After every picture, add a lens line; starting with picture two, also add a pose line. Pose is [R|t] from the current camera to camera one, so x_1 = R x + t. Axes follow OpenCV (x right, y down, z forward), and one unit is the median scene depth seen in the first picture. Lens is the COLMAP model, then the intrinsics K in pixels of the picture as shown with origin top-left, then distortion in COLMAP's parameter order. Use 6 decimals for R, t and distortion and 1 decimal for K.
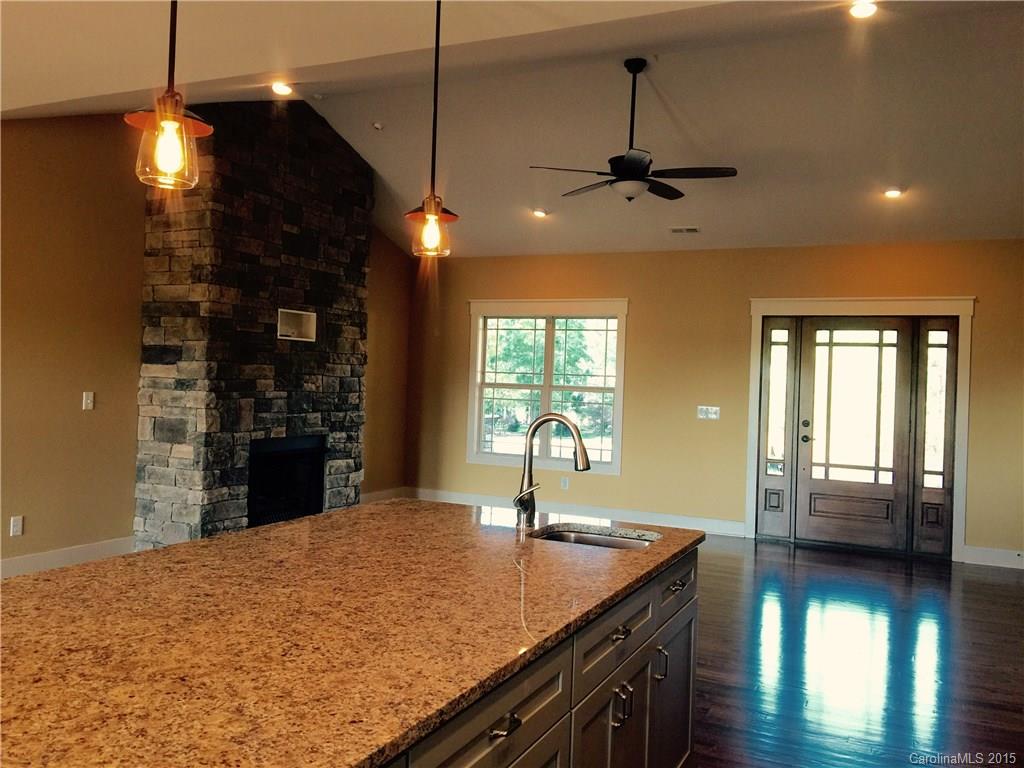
lens RADIAL K [[866.2, 0, 517.9], [0, 866.2, 384.4], [0, 0, 1]] dist [0.073328, -0.118366]
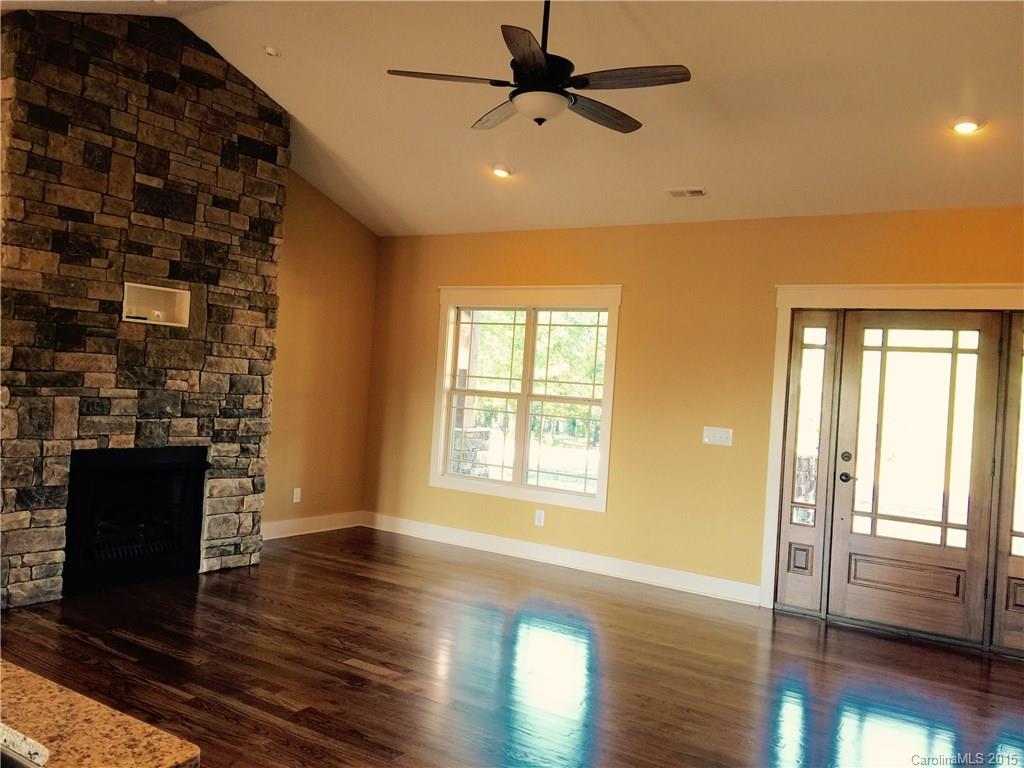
lens RADIAL K [[866.2, 0, 518.8], [0, 866.2, 384.8], [0, 0, 1]] dist [0.073328, -0.118366]
pose [[0.990363, 0.029866, -0.135234, 0.161240], [-0.031434, 0.999461, -0.009473, 0.000565], [0.134878, 0.013633, 0.990768, 0.246903]]
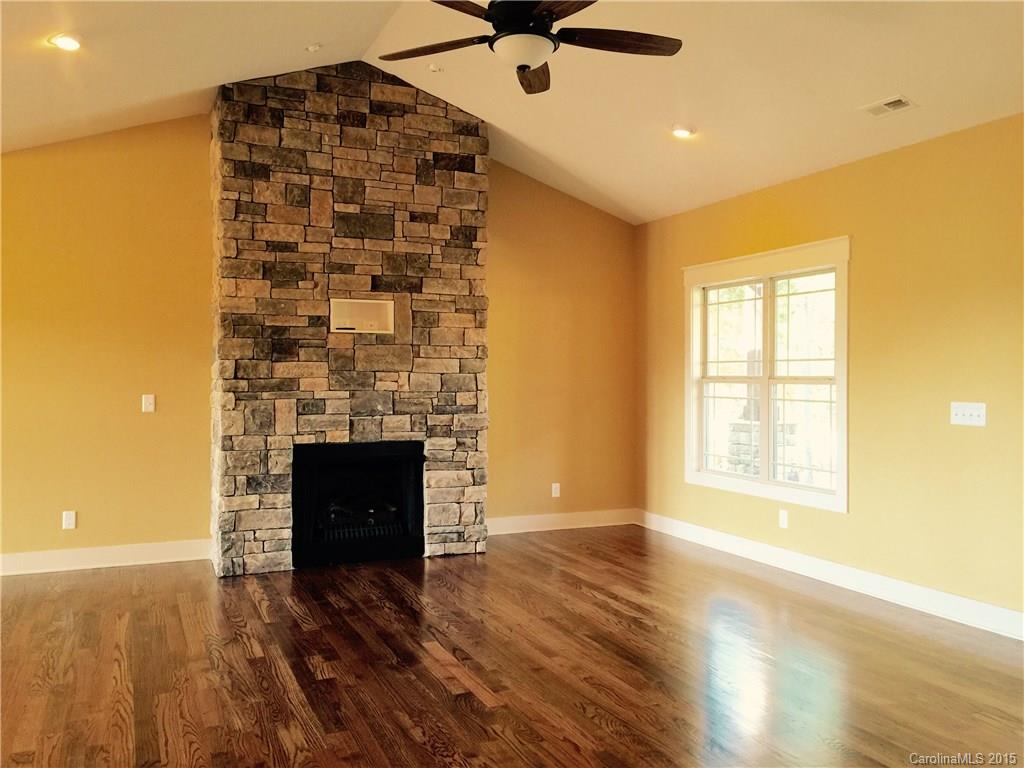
lens RADIAL K [[866.2, 0, 517.0], [0, 866.2, 384.9], [0, 0, 1]] dist [0.073328, -0.118366]
pose [[0.756480, -0.027284, -0.653447, 0.404798], [0.019969, 0.999627, -0.018620, 0.019806], [0.653712, 0.001037, 0.756743, 0.400186]]
